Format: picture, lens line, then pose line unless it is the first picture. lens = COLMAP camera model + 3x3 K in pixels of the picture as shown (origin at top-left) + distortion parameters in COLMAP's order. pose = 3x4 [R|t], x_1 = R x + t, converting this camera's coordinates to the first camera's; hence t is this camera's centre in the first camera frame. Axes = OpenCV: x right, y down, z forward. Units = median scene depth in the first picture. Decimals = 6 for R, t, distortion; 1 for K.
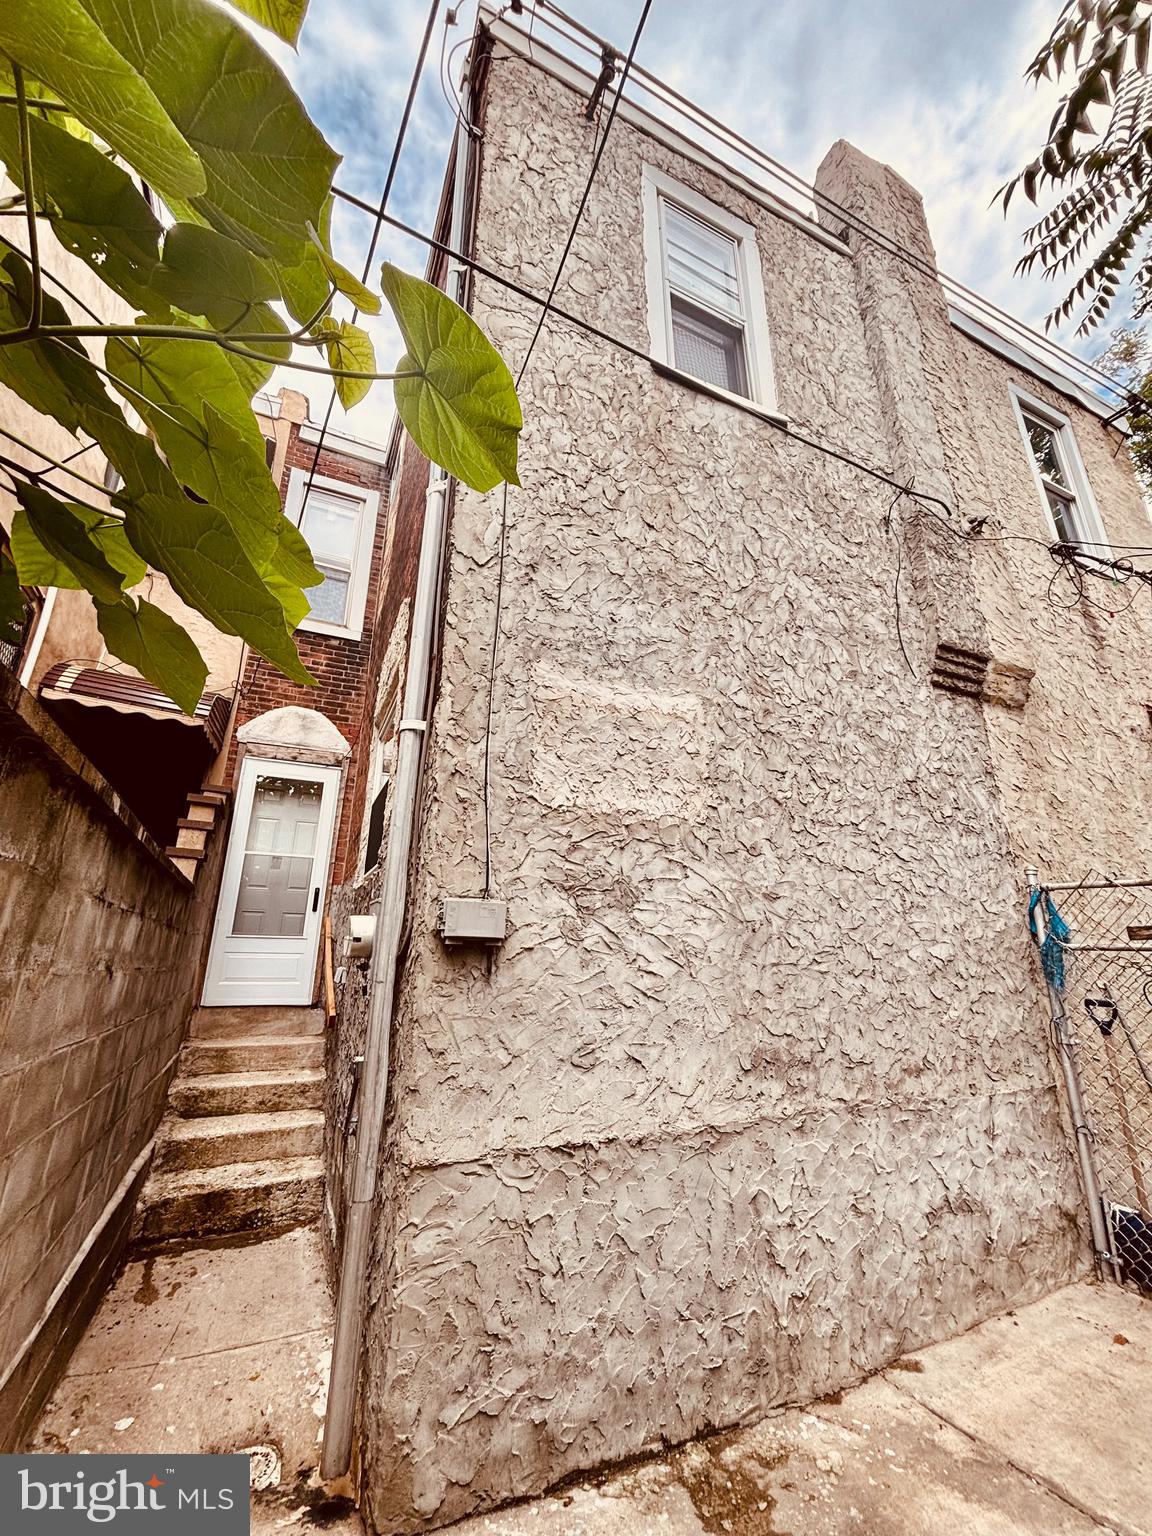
lens RADIAL K [[617.2, 0, 577.4], [0, 617.2, 768.2], [0, 0, 1]] dist [0.001678, 0.000343]
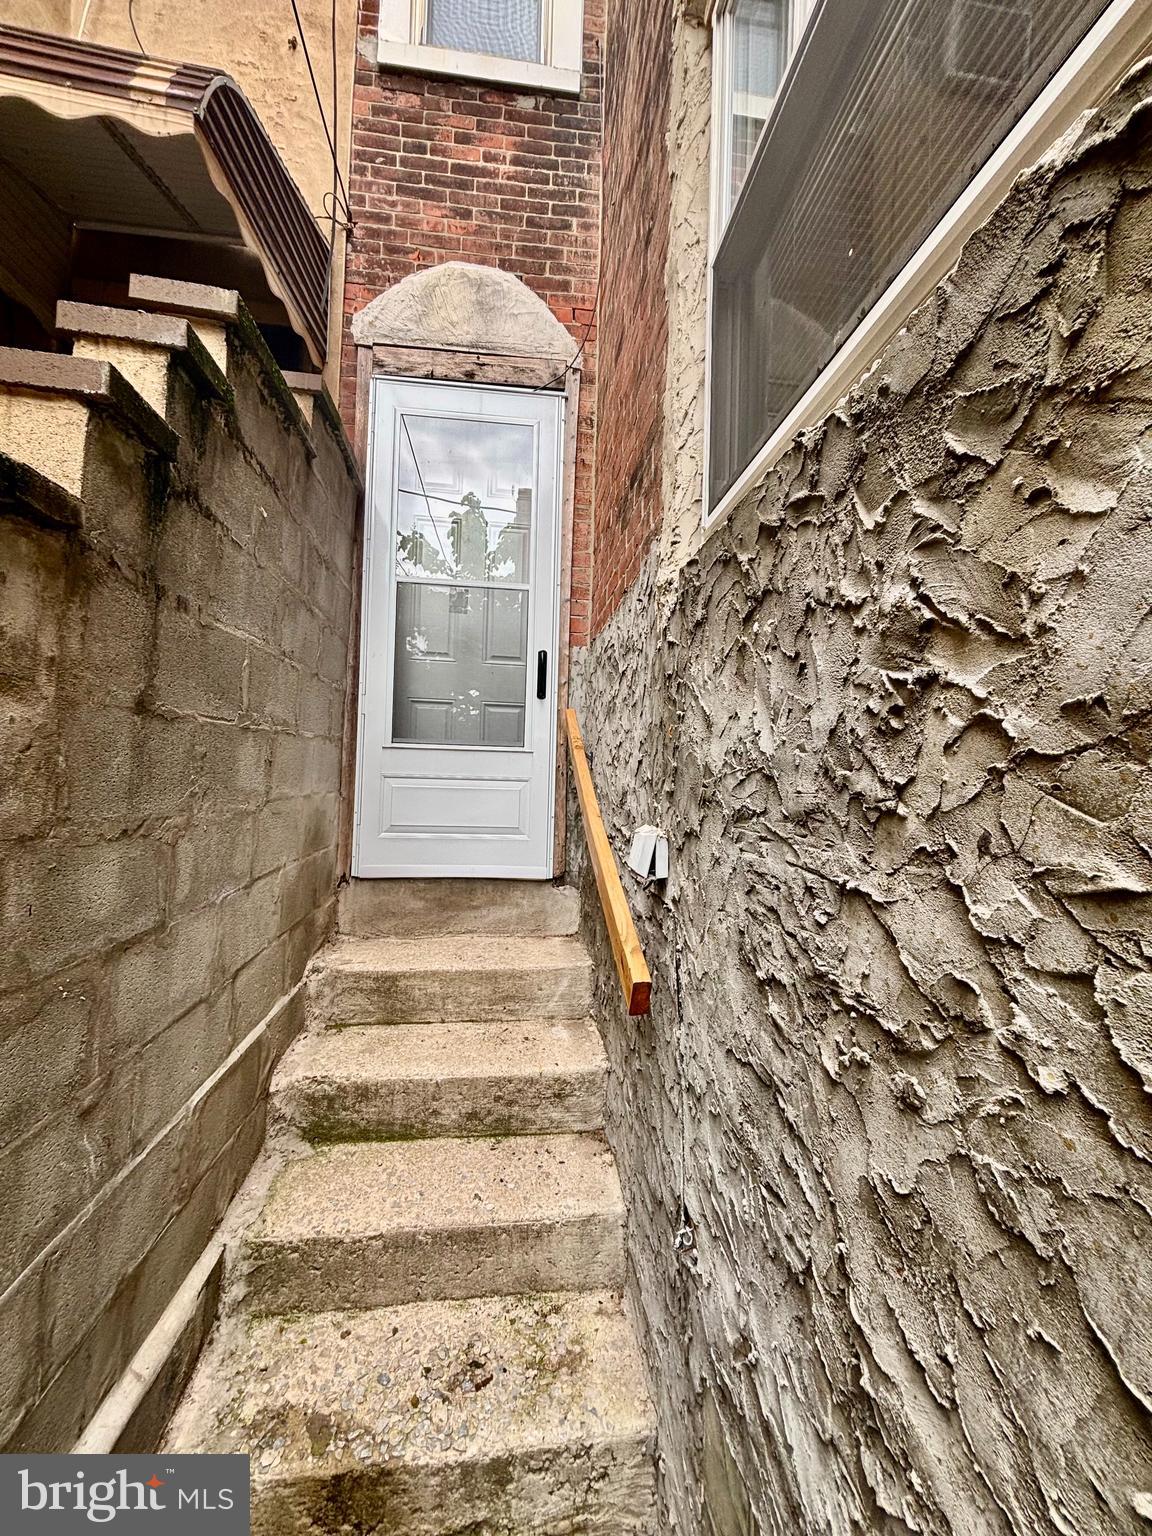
lens RADIAL K [[617.2, 0, 576.5], [0, 617.2, 769.5], [0, 0, 1]] dist [0.001678, 0.000343]
pose [[0.948971, 0.010745, -0.315181, -0.268487], [0.075040, 0.963021, 0.258765, 0.177939], [0.306307, -0.269212, 0.913072, 0.601800]]
